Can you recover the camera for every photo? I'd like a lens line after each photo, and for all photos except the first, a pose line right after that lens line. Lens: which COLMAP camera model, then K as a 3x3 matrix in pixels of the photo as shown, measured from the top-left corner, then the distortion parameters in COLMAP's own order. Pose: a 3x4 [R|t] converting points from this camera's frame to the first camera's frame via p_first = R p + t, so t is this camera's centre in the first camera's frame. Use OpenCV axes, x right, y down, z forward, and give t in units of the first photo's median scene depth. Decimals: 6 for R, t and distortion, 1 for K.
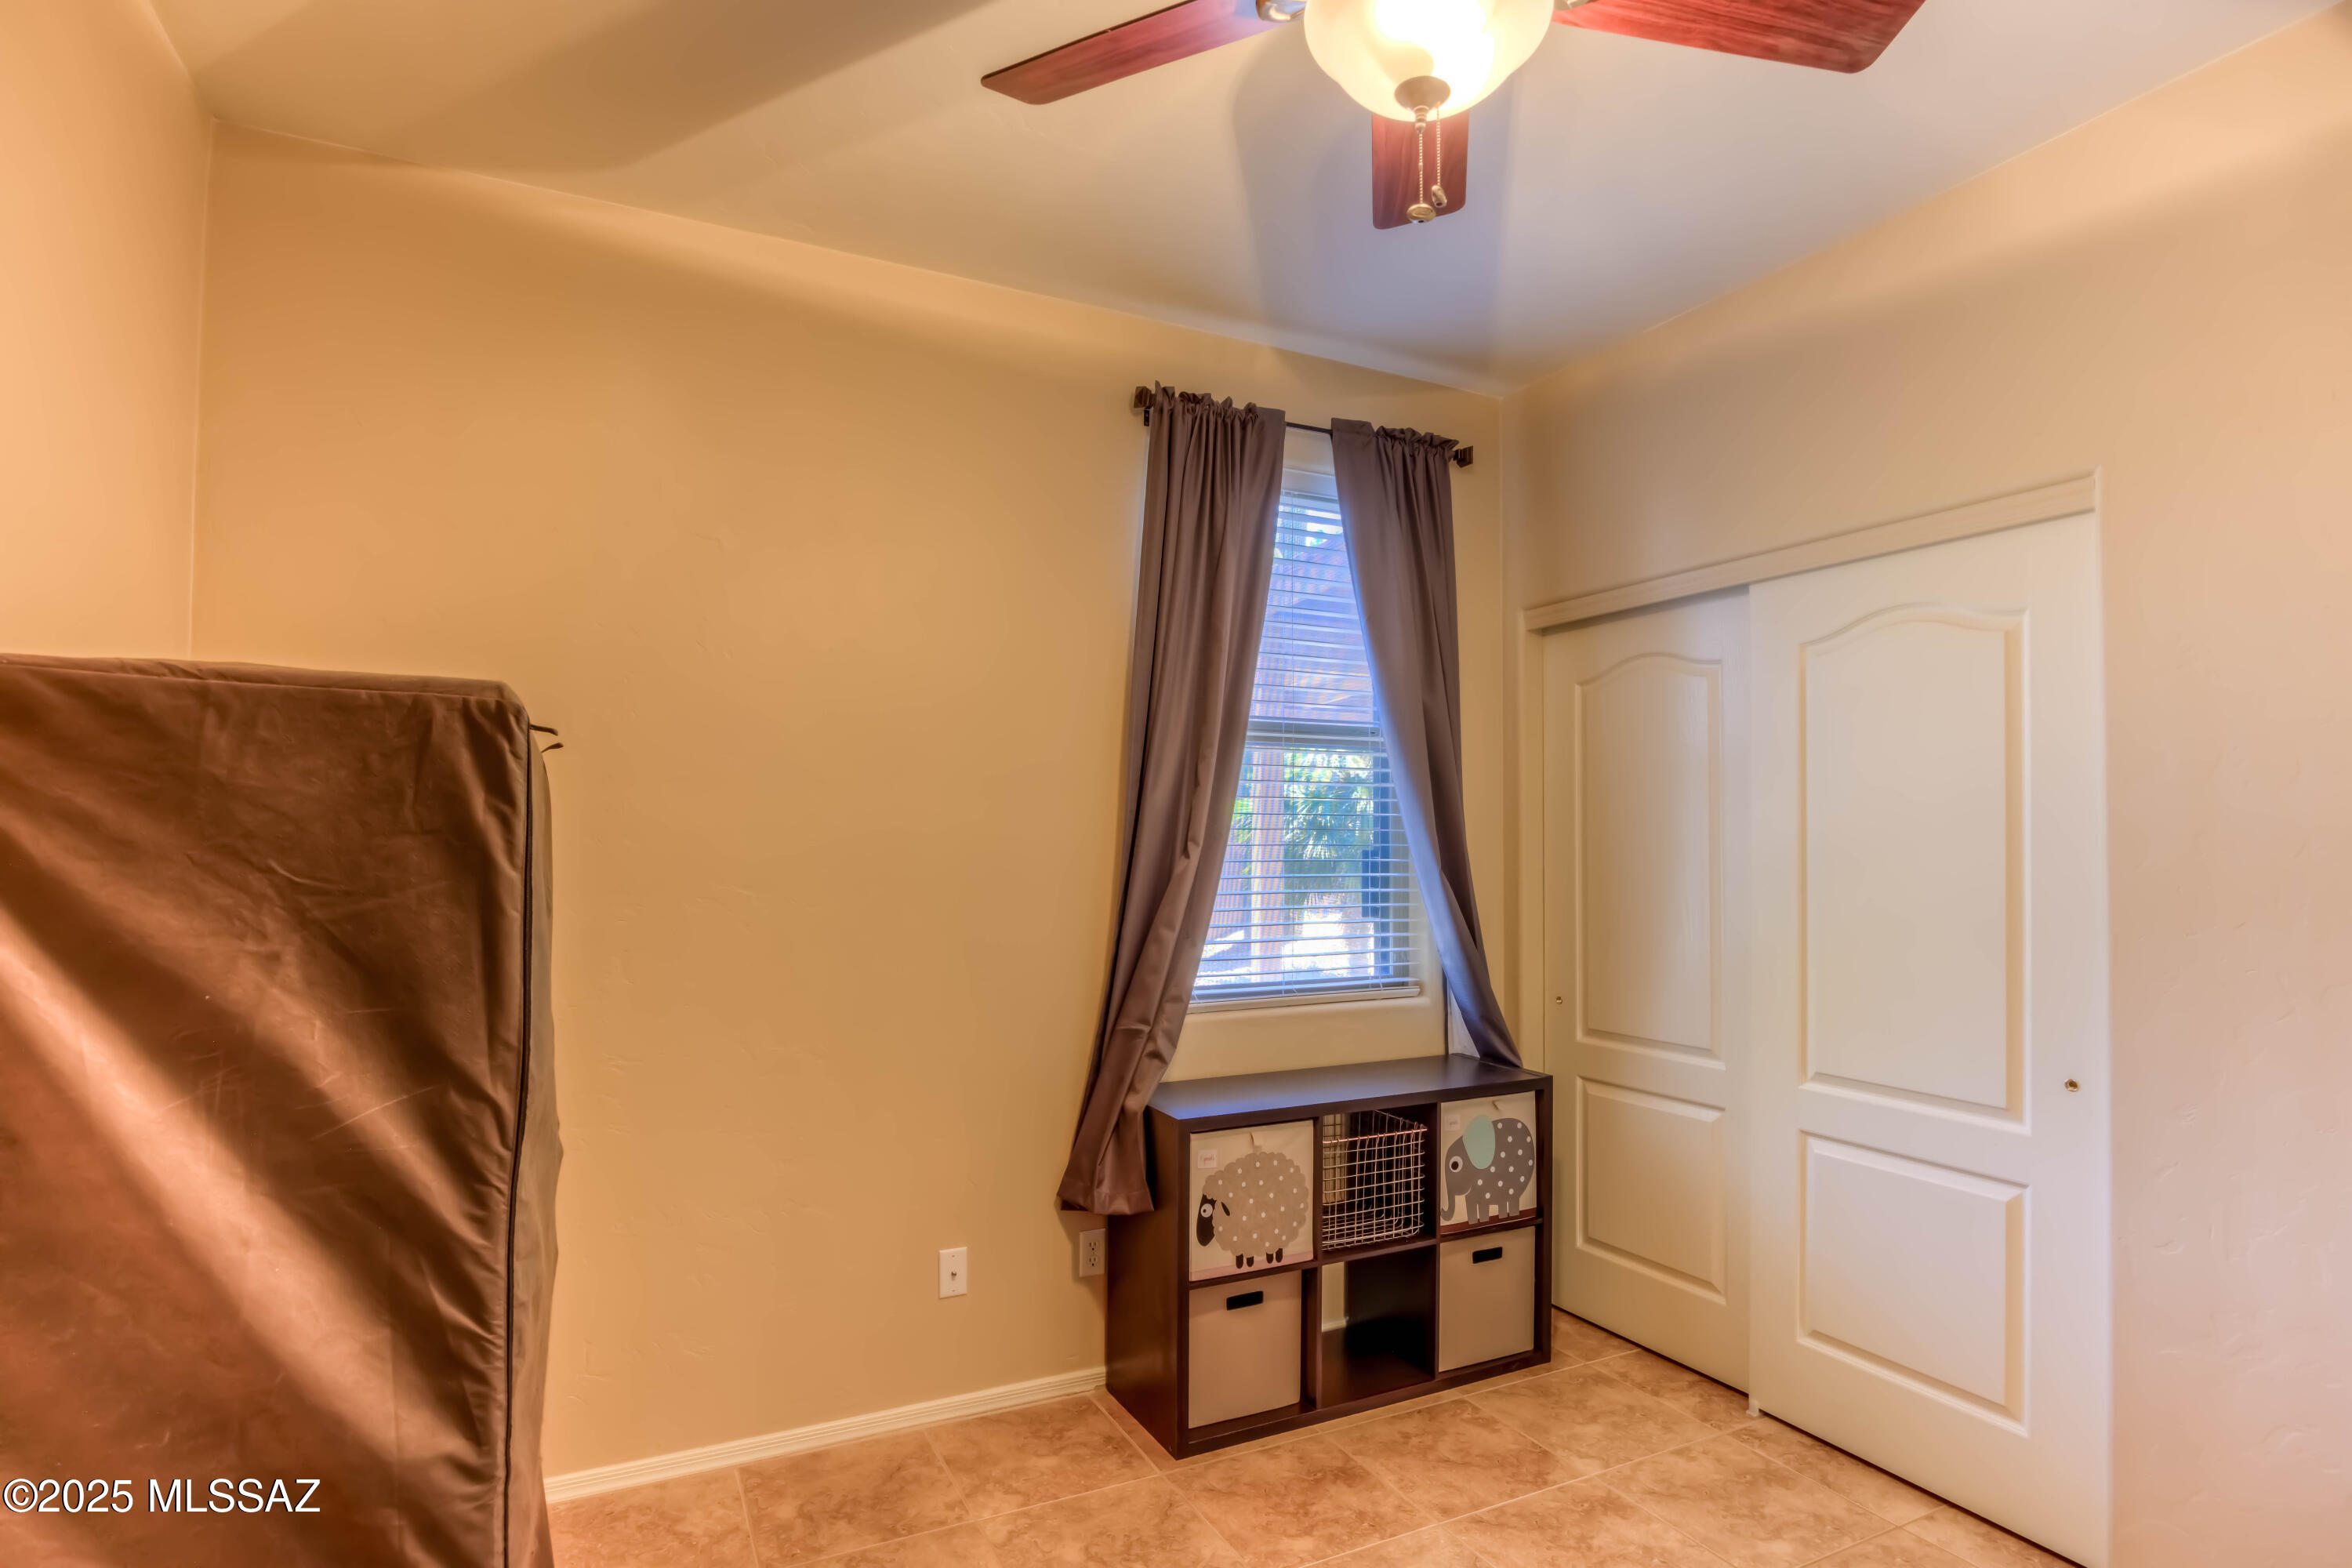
lens RADIAL K [[1212.4, 0, 1160.6], [0, 1212.4, 825.4], [0, 0, 1]] dist [-0.030032, 0.004757]
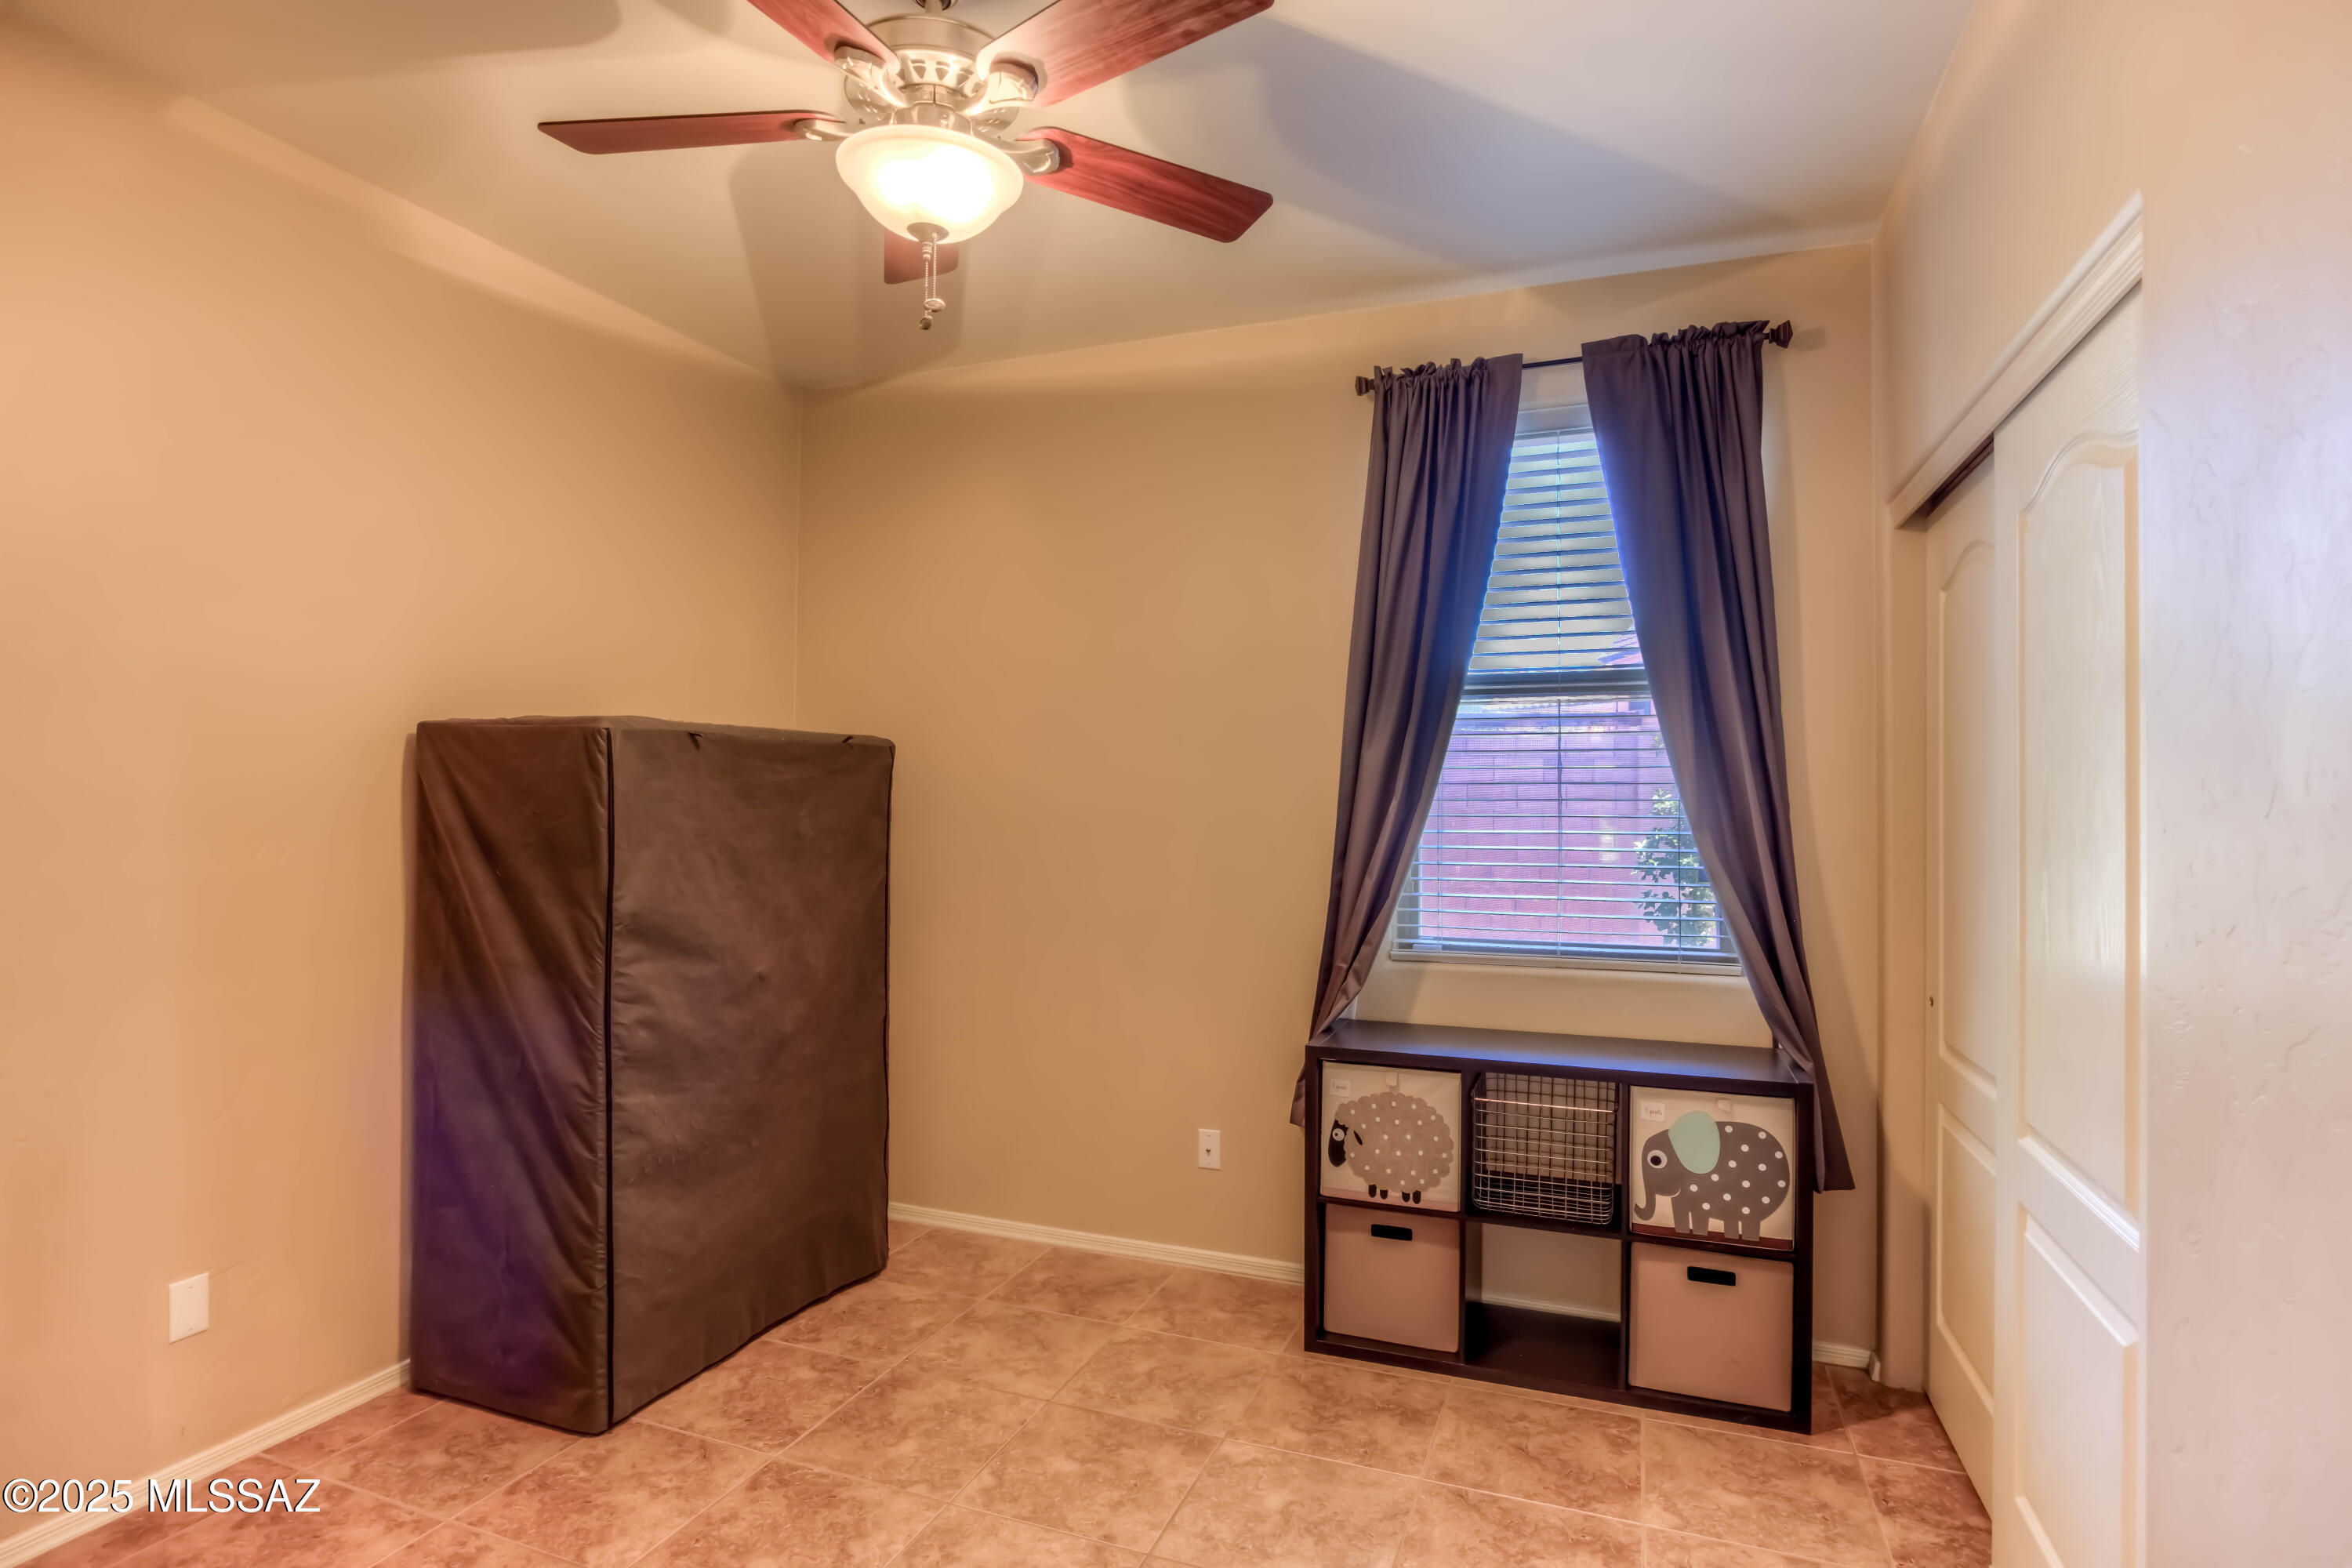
lens RADIAL K [[1212.4, 0, 1160.8], [0, 1212.4, 792.3], [0, 0, 1]] dist [-0.030032, 0.004757]
pose [[0.661438, -0.005328, -0.749981, 0.716281], [0.008430, 0.999964, 0.000331, 0.008436], [0.749953, -0.006542, 0.661459, 0.155385]]
